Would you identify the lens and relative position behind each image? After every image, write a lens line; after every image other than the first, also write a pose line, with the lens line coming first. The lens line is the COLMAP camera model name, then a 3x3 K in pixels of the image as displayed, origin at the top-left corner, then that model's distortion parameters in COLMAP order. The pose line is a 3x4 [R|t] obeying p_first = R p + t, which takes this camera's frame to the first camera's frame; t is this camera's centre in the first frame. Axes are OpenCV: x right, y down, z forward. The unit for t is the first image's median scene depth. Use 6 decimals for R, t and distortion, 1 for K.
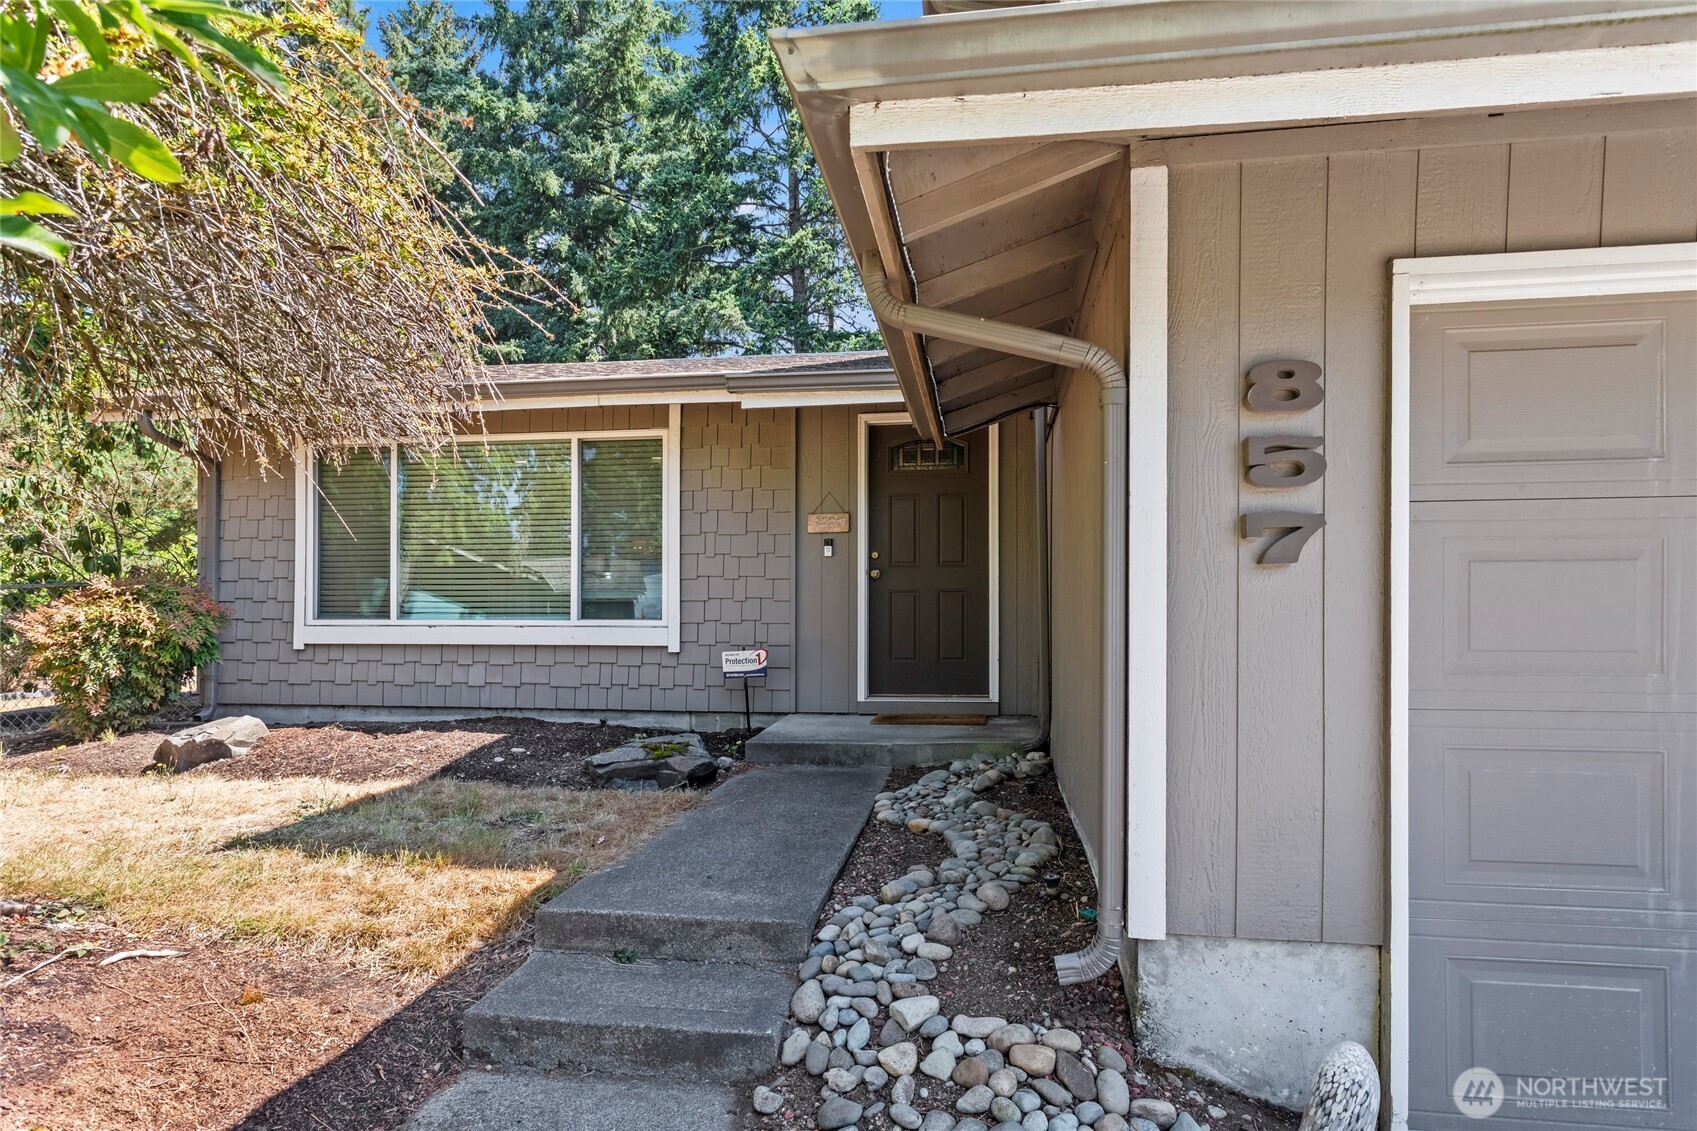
lens RADIAL K [[934.0, 0, 849.5], [0, 934.0, 608.4], [0, 0, 1]] dist [0.029851, 0.000138]
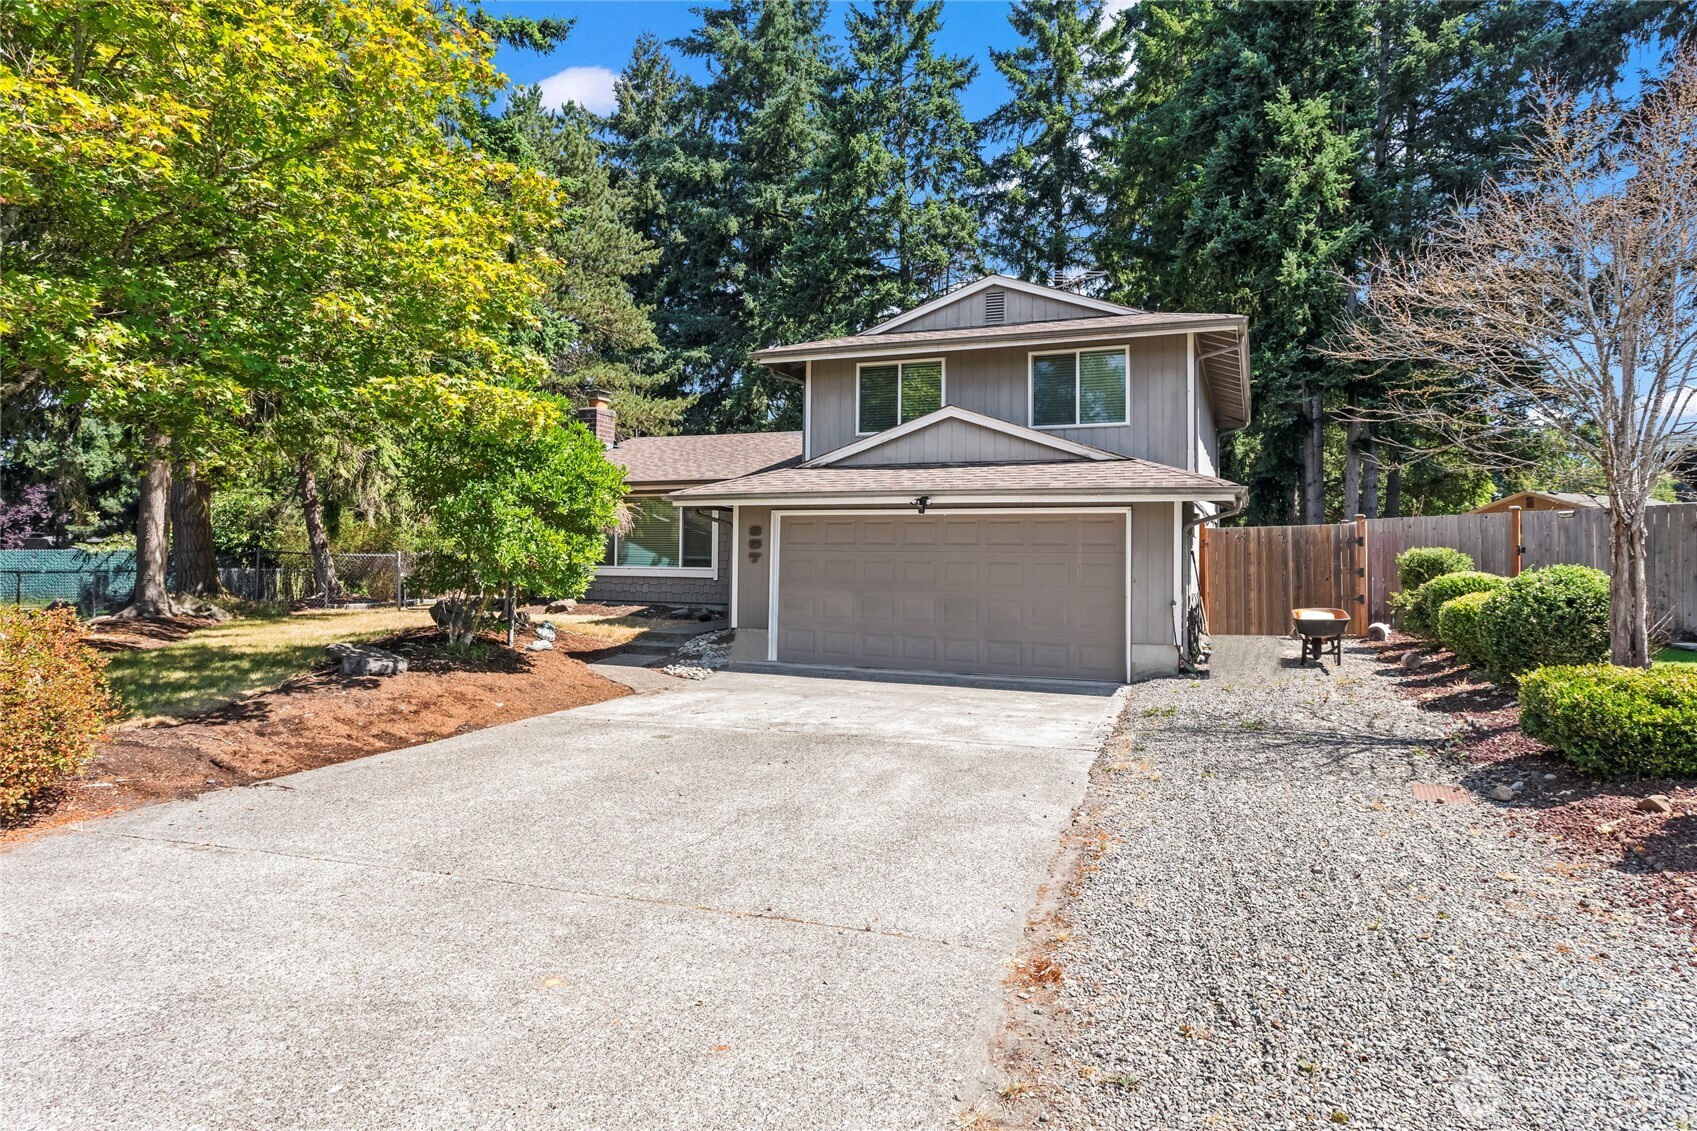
lens RADIAL K [[1075.1, 0, 848.5], [0, 1075.1, 565.5], [0, 0, 1]] dist [-0.001072, -0.000153]
pose [[0.970629, 0.012568, -0.240254, 0.203263], [-0.008200, 0.999783, 0.019168, -0.012296], [0.240442, -0.016635, 0.970521, -0.411893]]
